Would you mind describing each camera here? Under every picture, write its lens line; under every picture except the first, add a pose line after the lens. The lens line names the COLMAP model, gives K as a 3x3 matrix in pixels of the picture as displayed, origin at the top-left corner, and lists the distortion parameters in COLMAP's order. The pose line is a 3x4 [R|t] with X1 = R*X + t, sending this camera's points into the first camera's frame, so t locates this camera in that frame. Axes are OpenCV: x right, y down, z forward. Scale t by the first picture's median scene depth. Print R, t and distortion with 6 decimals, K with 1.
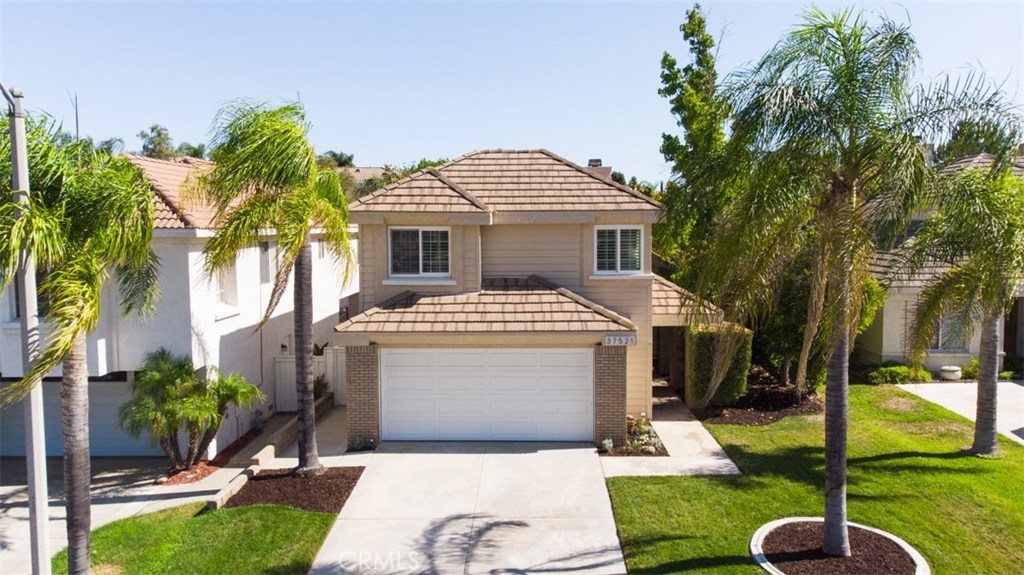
lens RADIAL K [[759.9, 0, 513.3], [0, 759.9, 288.0], [0, 0, 1]] dist [0.025764, 0.008683]
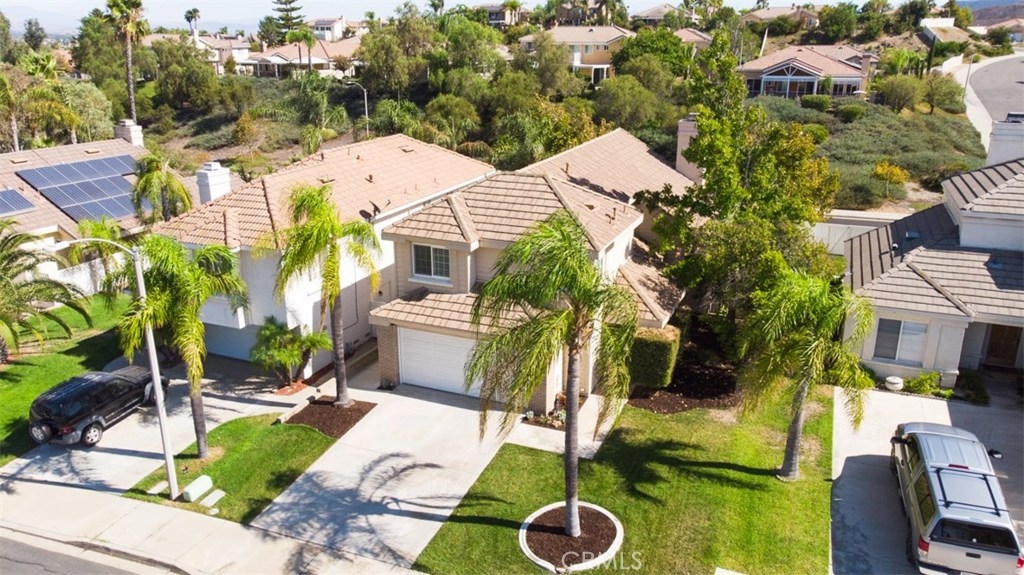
lens RADIAL K [[759.9, 0, 510.8], [0, 759.9, 286.8], [0, 0, 1]] dist [0.025764, 0.008683]
pose [[0.928070, 0.121063, -0.352177, 0.592533], [-0.032693, 0.968520, 0.246781, -0.404350], [0.370967, -0.217516, 0.902812, -0.284786]]
